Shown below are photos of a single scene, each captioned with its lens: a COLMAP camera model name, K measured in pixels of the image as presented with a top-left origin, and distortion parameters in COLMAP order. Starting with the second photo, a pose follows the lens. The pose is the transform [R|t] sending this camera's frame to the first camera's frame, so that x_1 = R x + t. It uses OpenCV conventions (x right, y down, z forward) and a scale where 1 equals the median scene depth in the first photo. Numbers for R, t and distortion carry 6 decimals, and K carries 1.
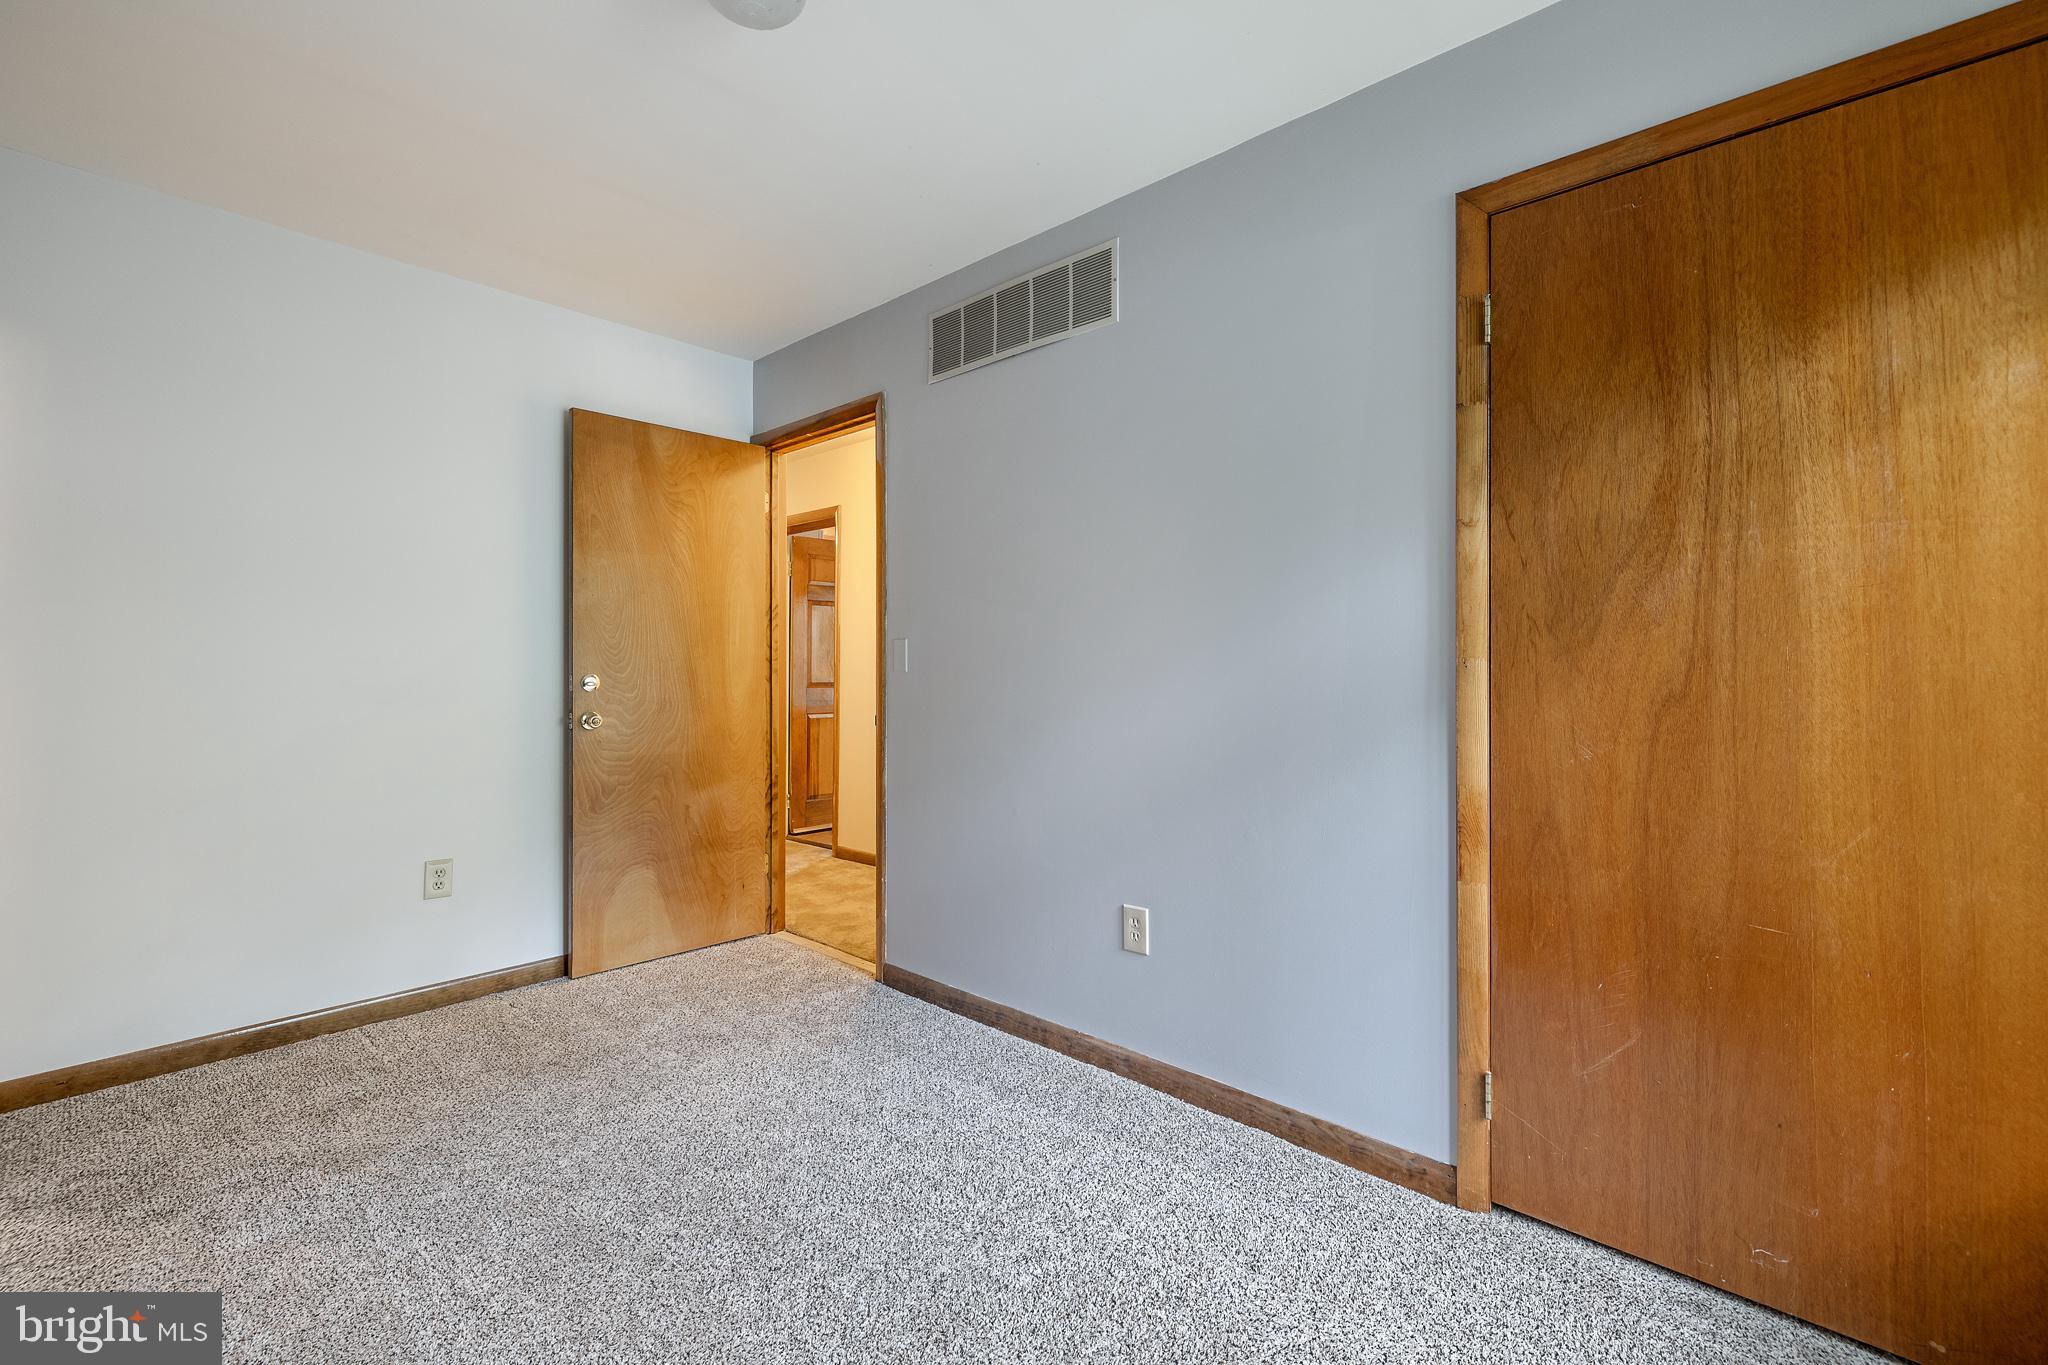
lens RADIAL K [[891.6, 0, 1020.2], [0, 891.6, 658.0], [0, 0, 1]] dist [-0.002964, -0.000323]
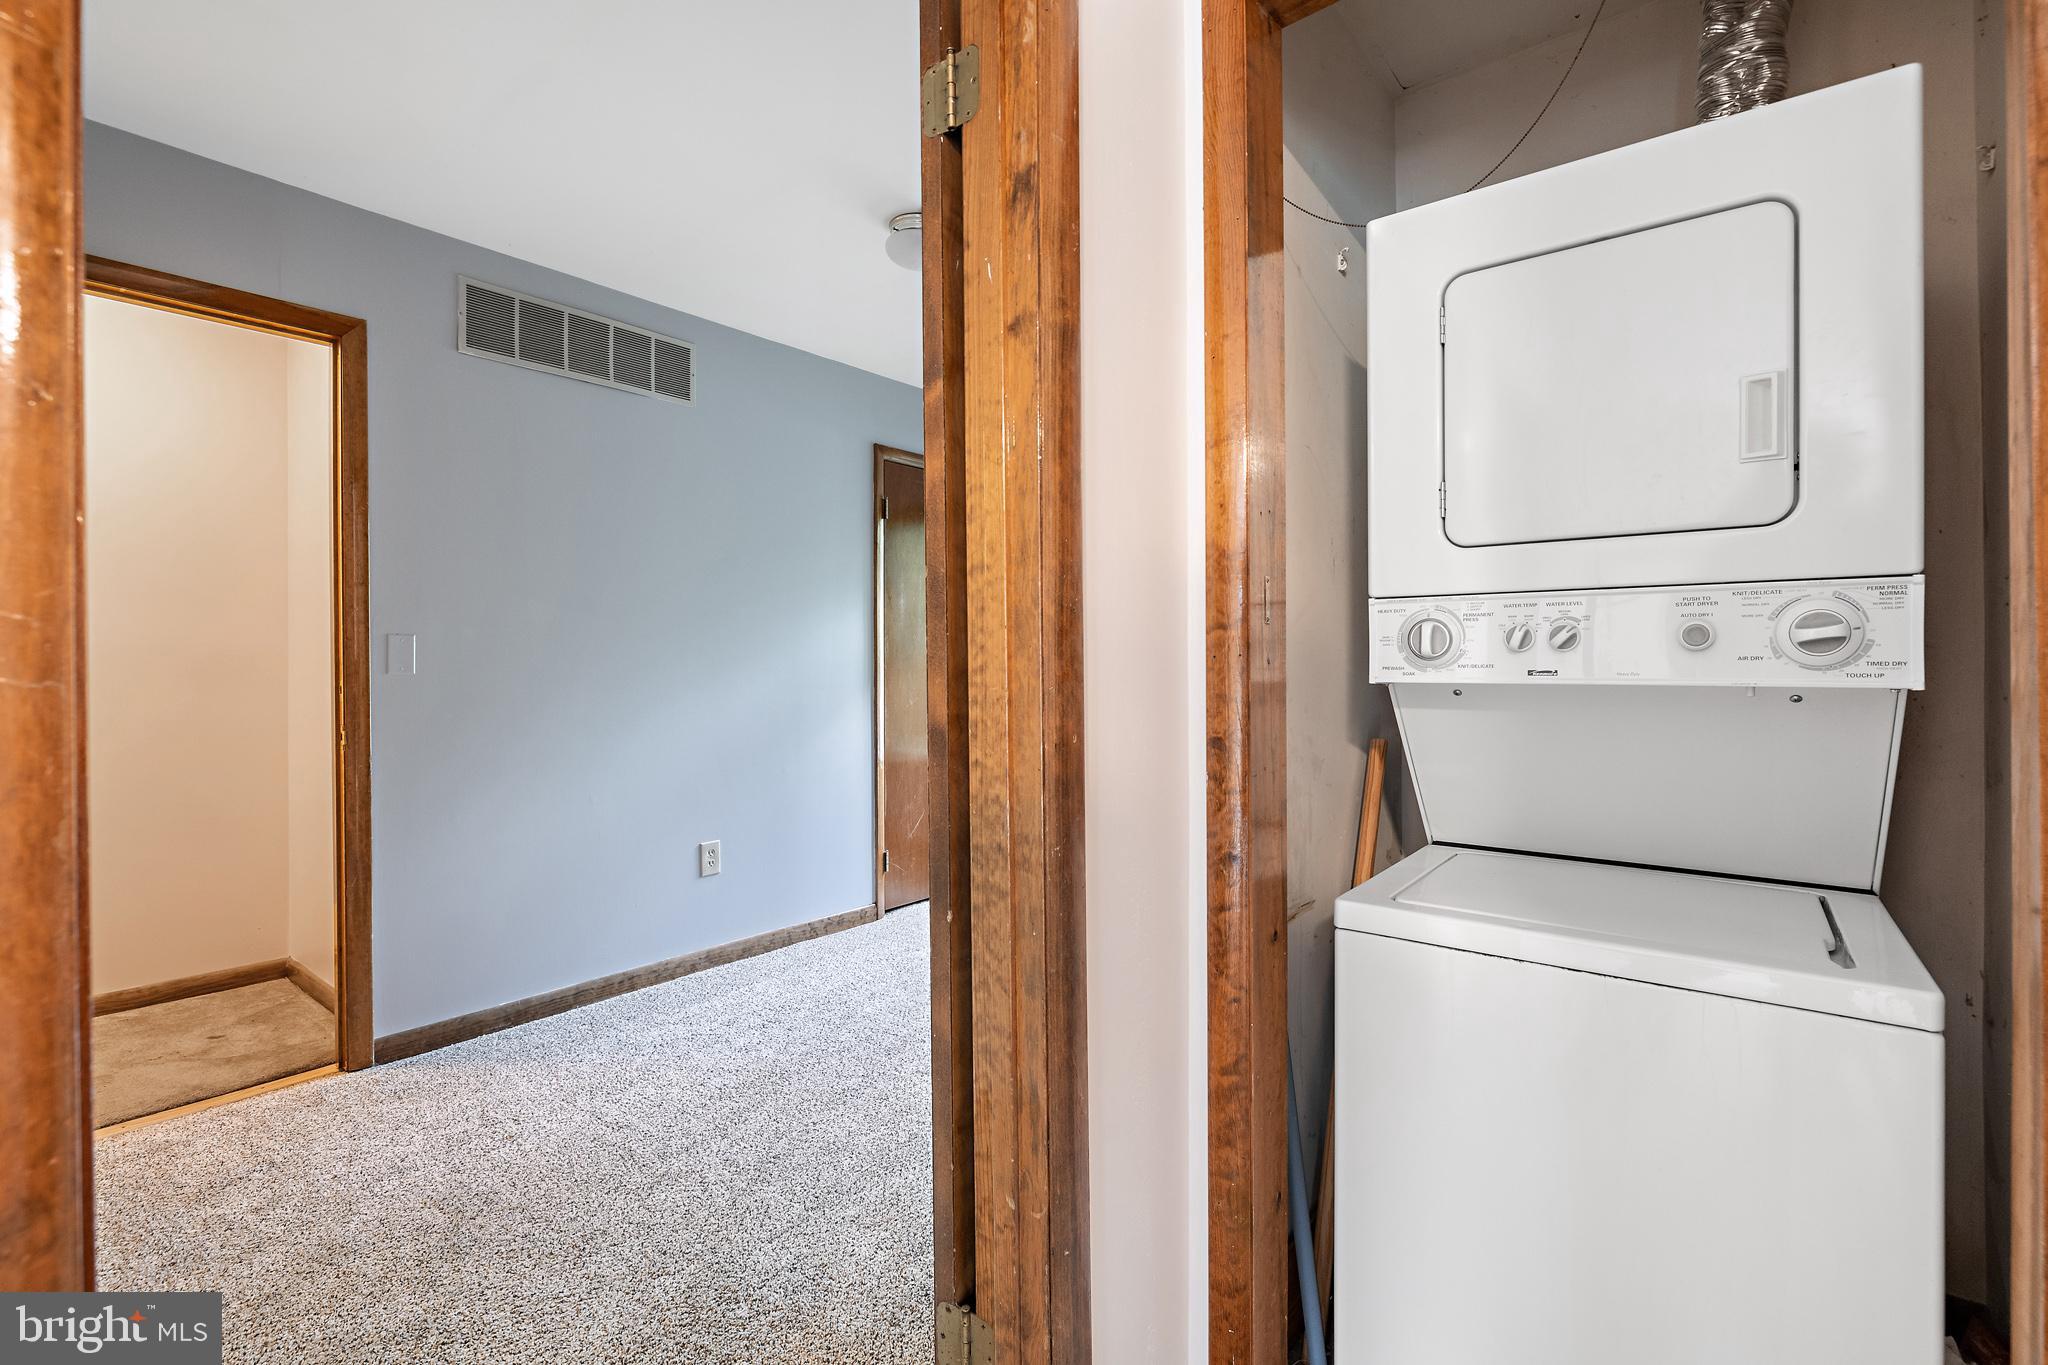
lens RADIAL K [[913.3, 0, 1020.9], [0, 913.3, 662.4], [0, 0, 1]] dist [-0.000794, 0.000034]
pose [[-0.079779, 0.004080, 0.996804, -1.259667], [-0.005954, 0.999972, -0.004570, 0.004971], [-0.996795, -0.006299, -0.079752, 0.608971]]
